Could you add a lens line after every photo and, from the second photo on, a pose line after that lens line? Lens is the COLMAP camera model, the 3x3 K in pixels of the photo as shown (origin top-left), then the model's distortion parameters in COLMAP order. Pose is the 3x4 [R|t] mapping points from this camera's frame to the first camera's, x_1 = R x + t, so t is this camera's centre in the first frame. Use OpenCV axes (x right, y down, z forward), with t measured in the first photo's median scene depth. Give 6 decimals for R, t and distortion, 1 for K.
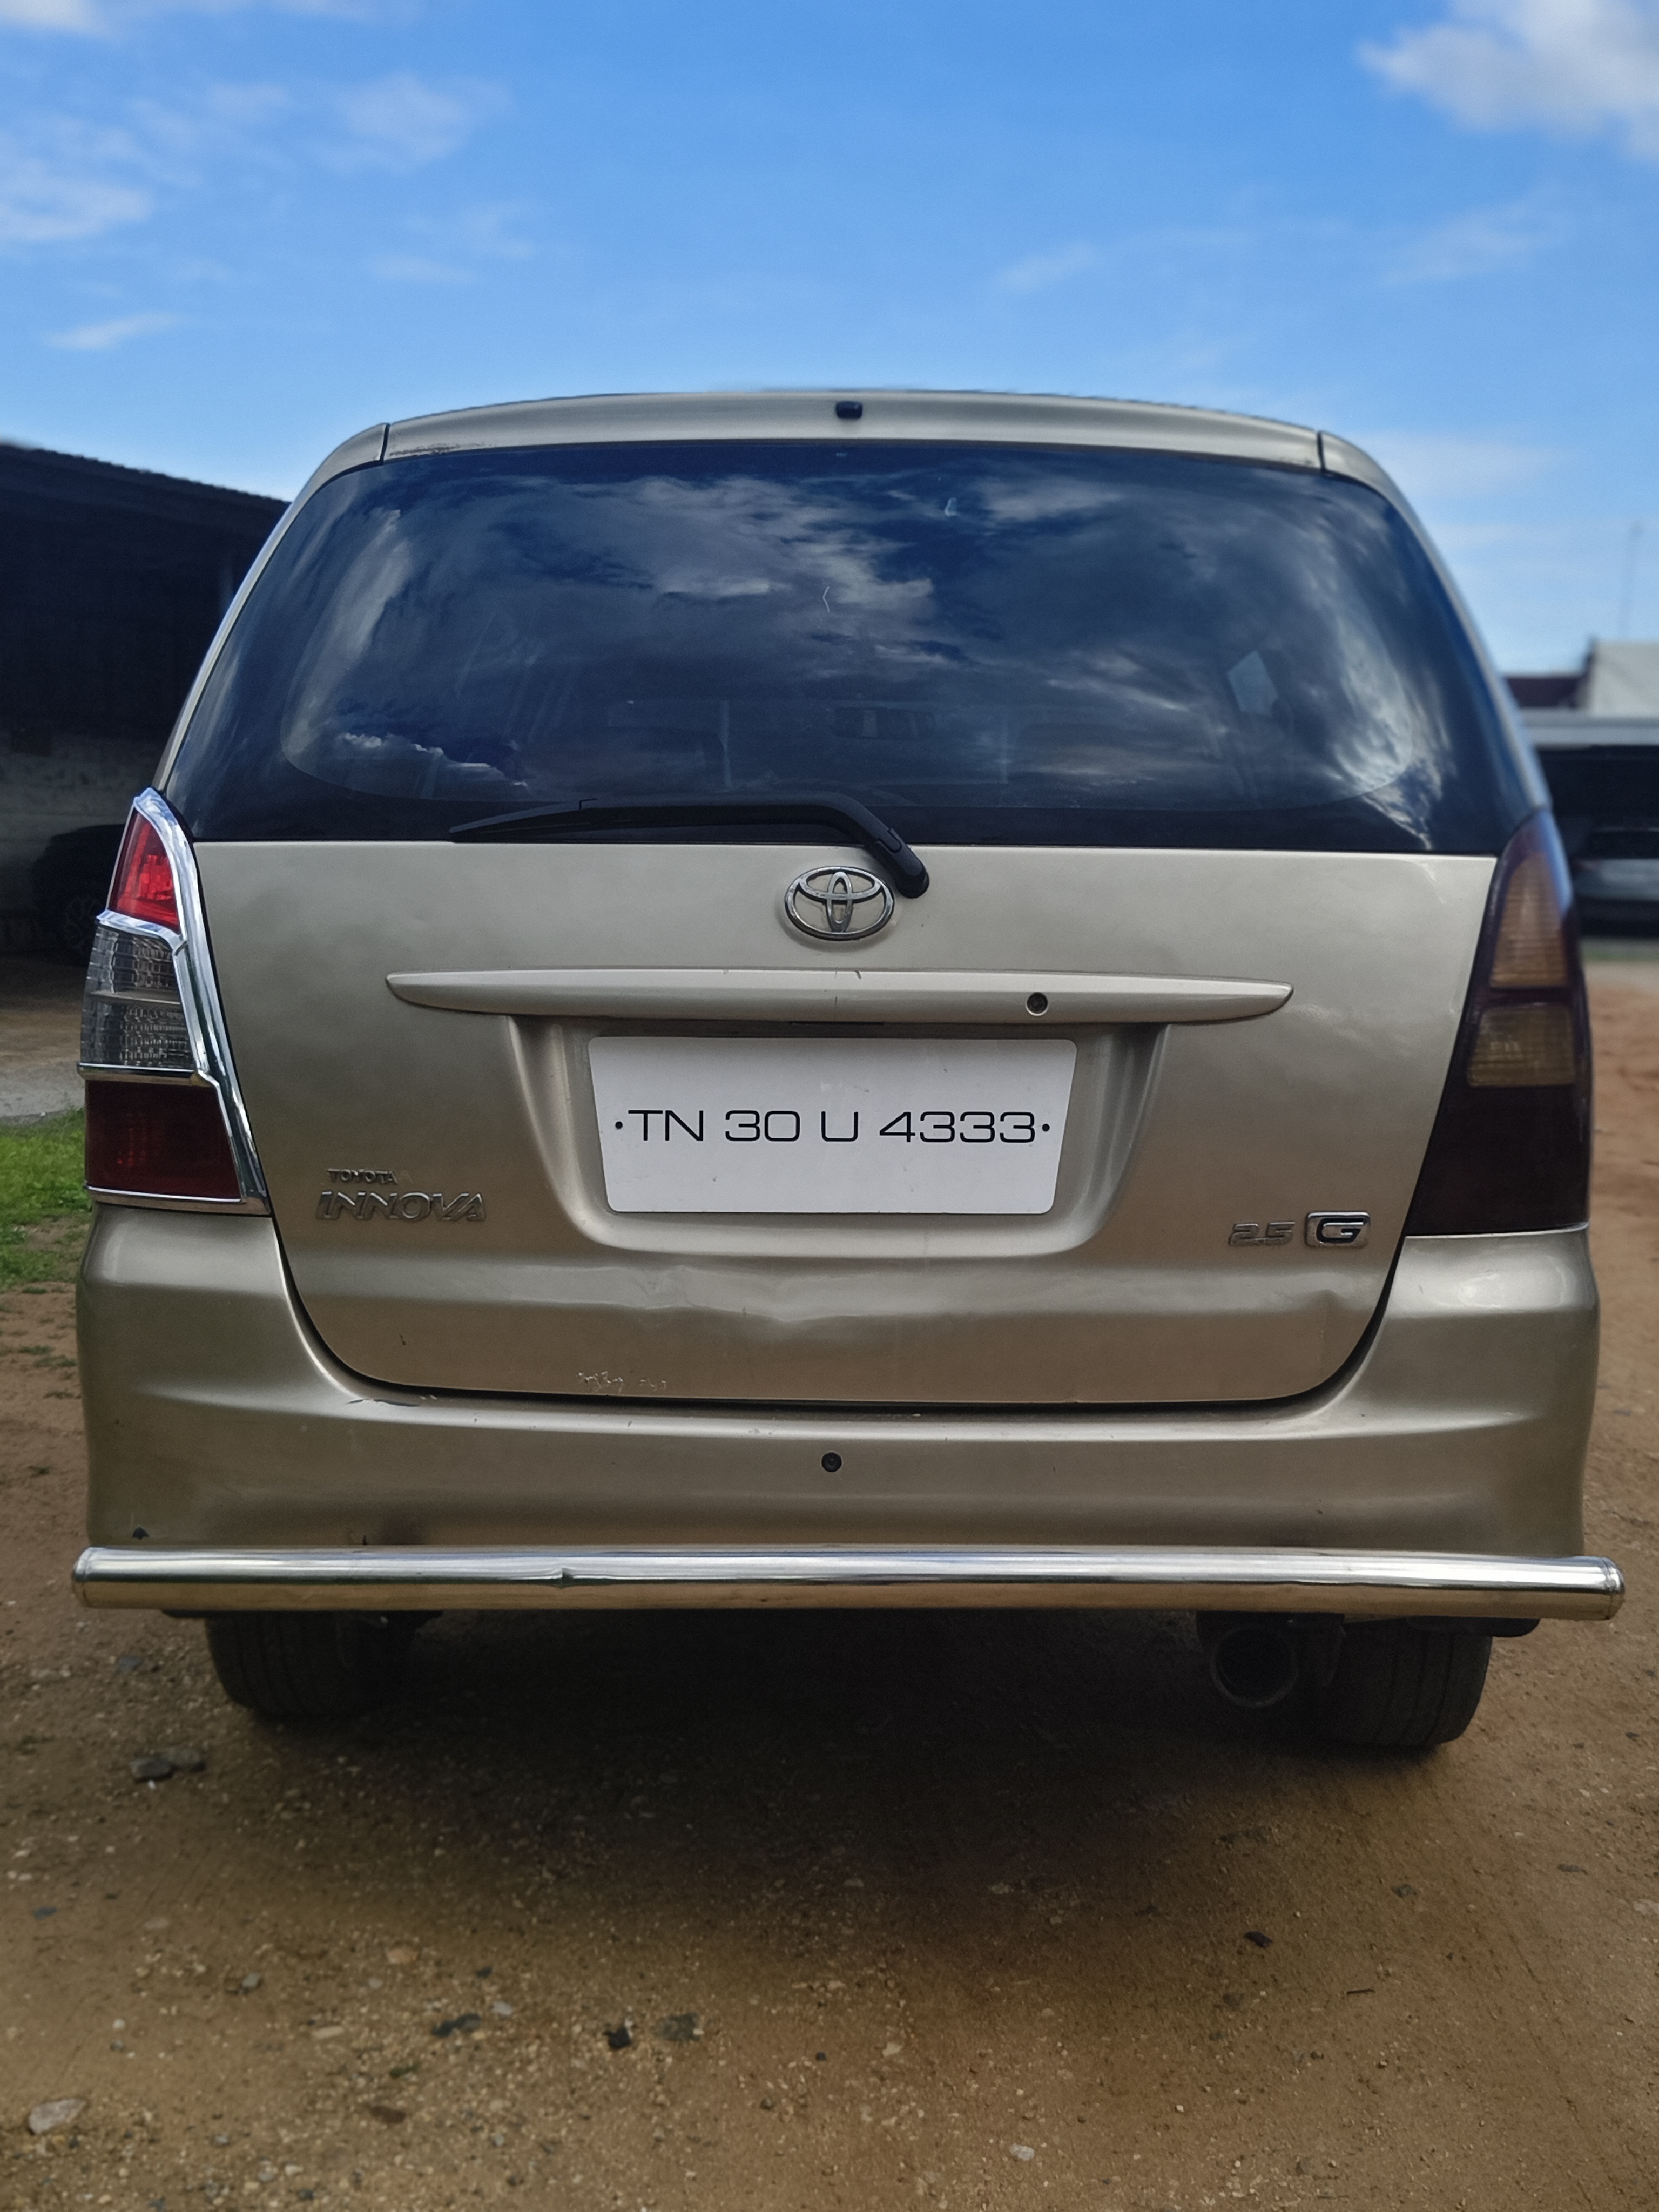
lens RADIAL K [[2315.5, 0, 829.5], [0, 2315.5, 1106.0], [0, 0, 1]] dist [0.057172, -0.019048]
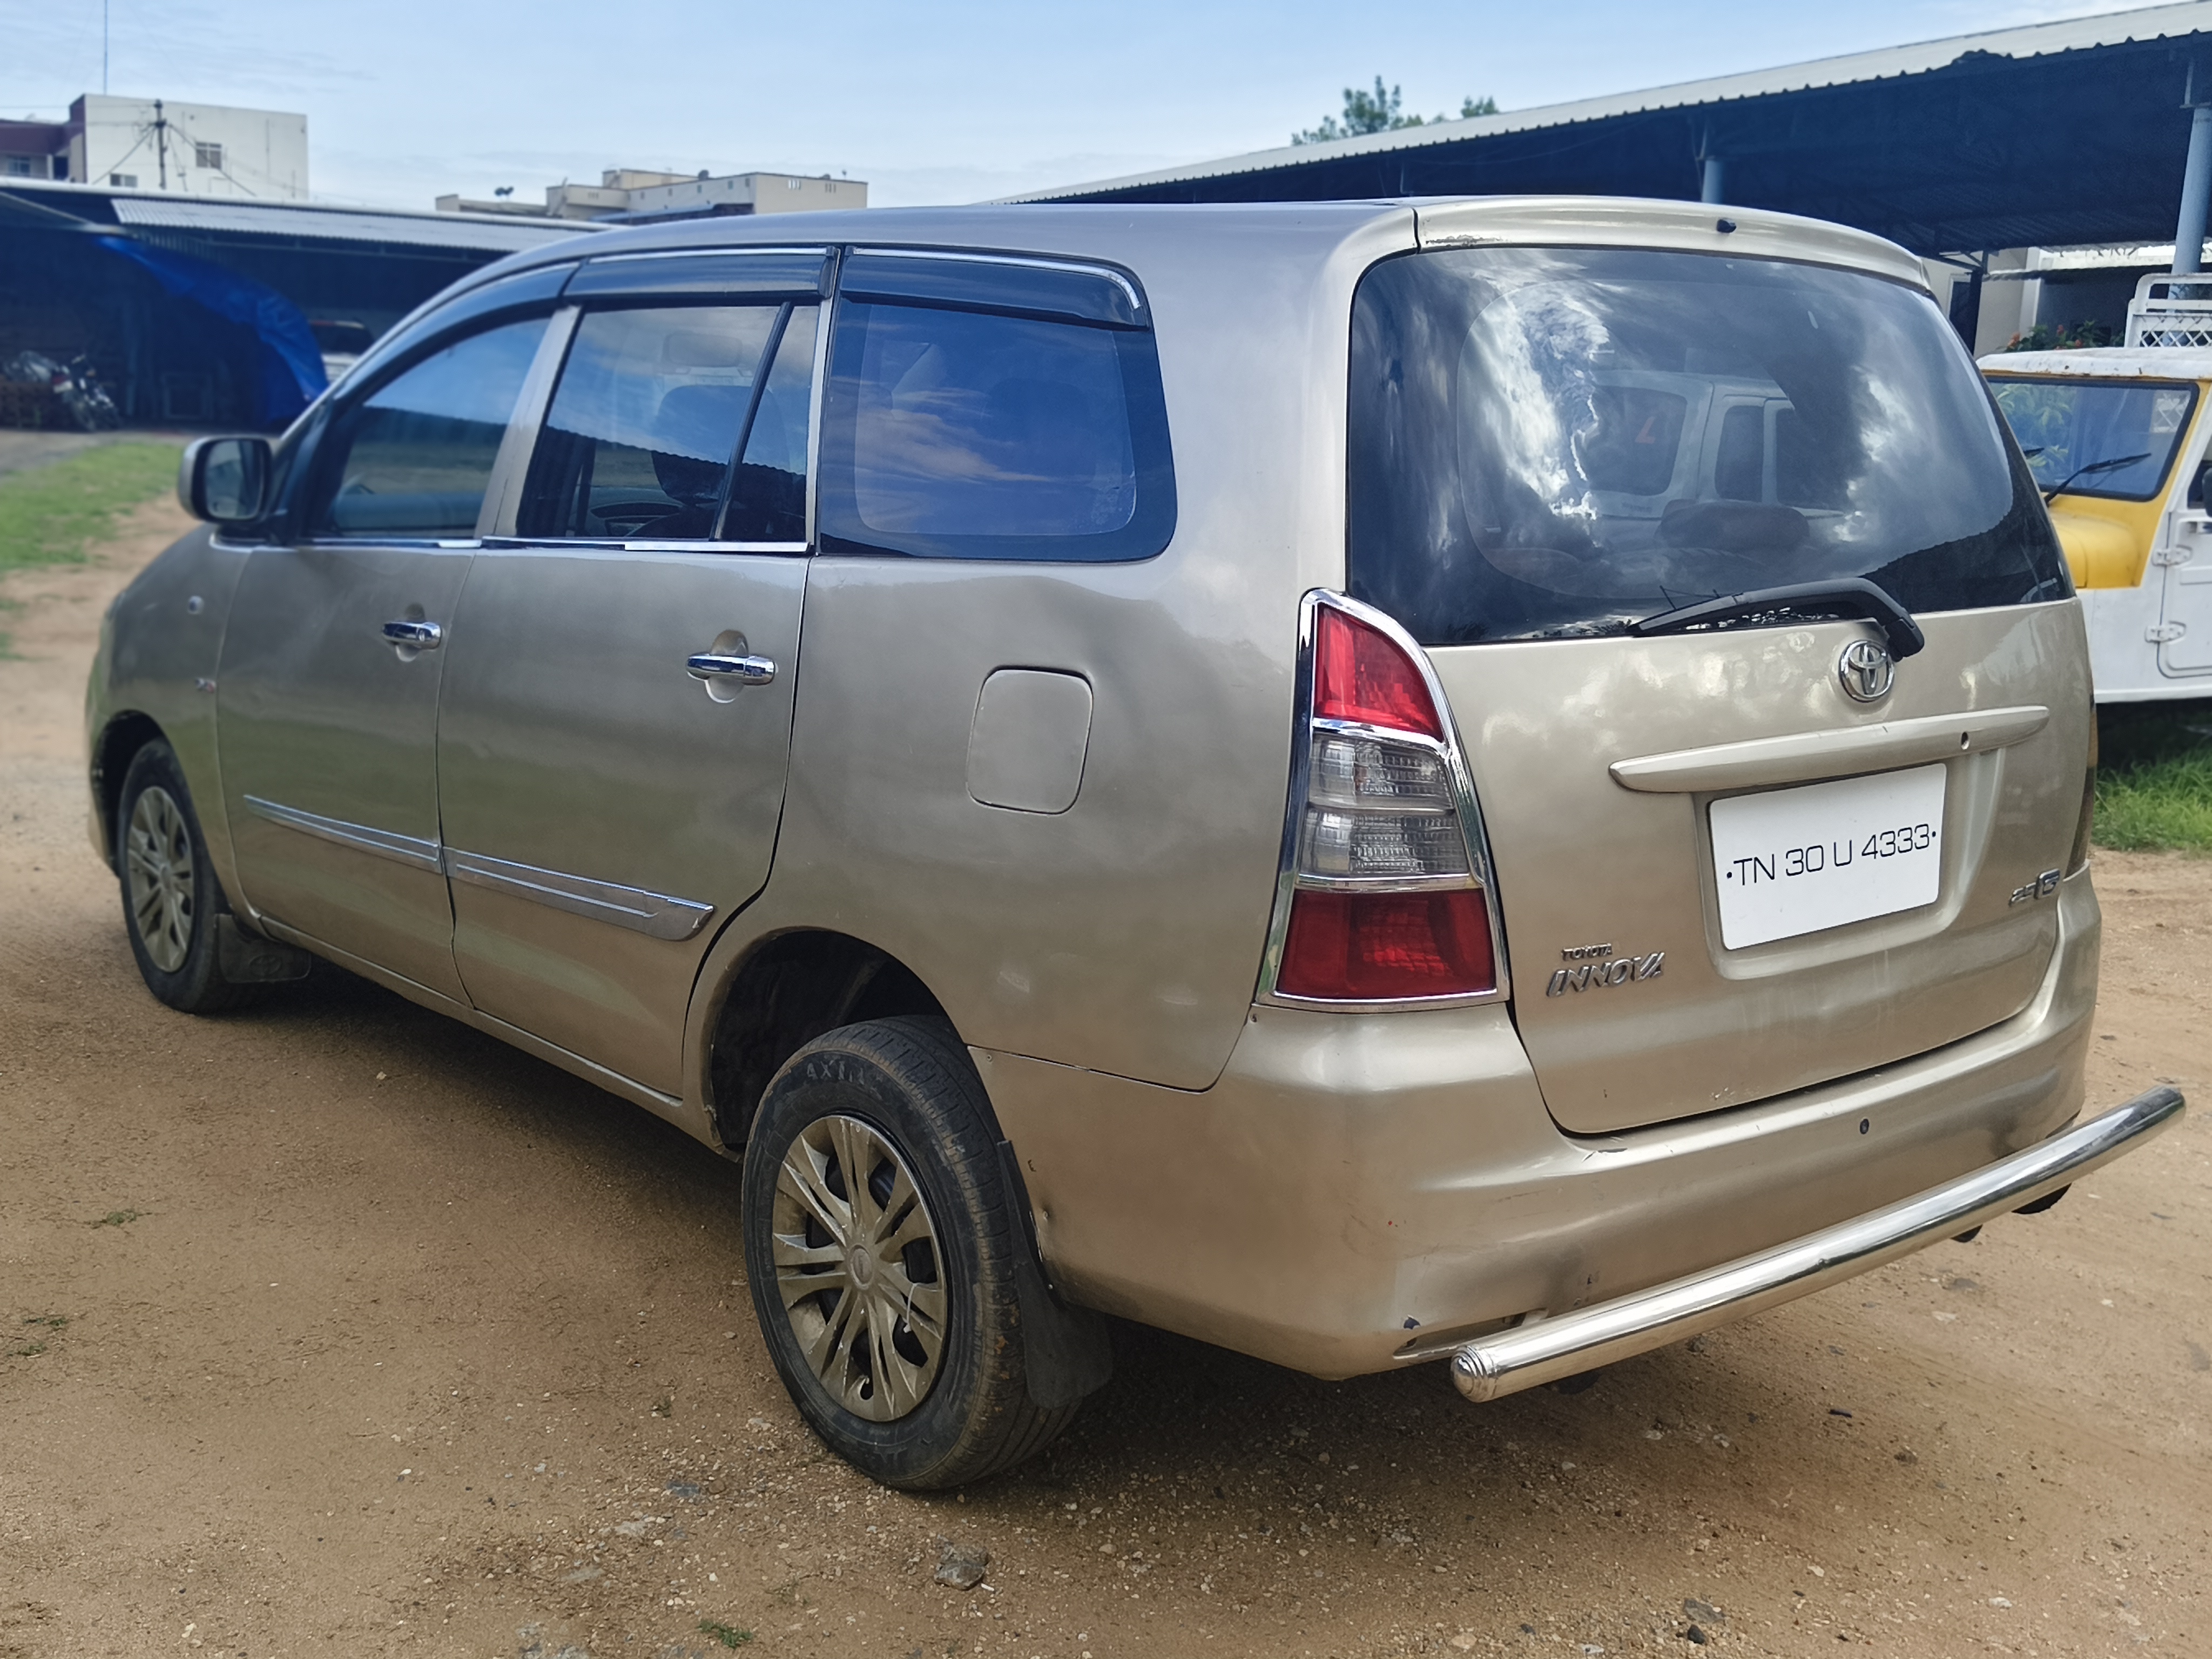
lens RADIAL K [[2315.5, 0, 1106.0], [0, 2315.5, 829.5], [0, 0, 1]] dist [0.057172, -0.019048]
pose [[0.756536, -0.115392, 0.643691, -1.064887], [0.048685, 0.991516, 0.120524, -0.168210], [-0.652138, -0.059843, 0.755735, 0.332676]]
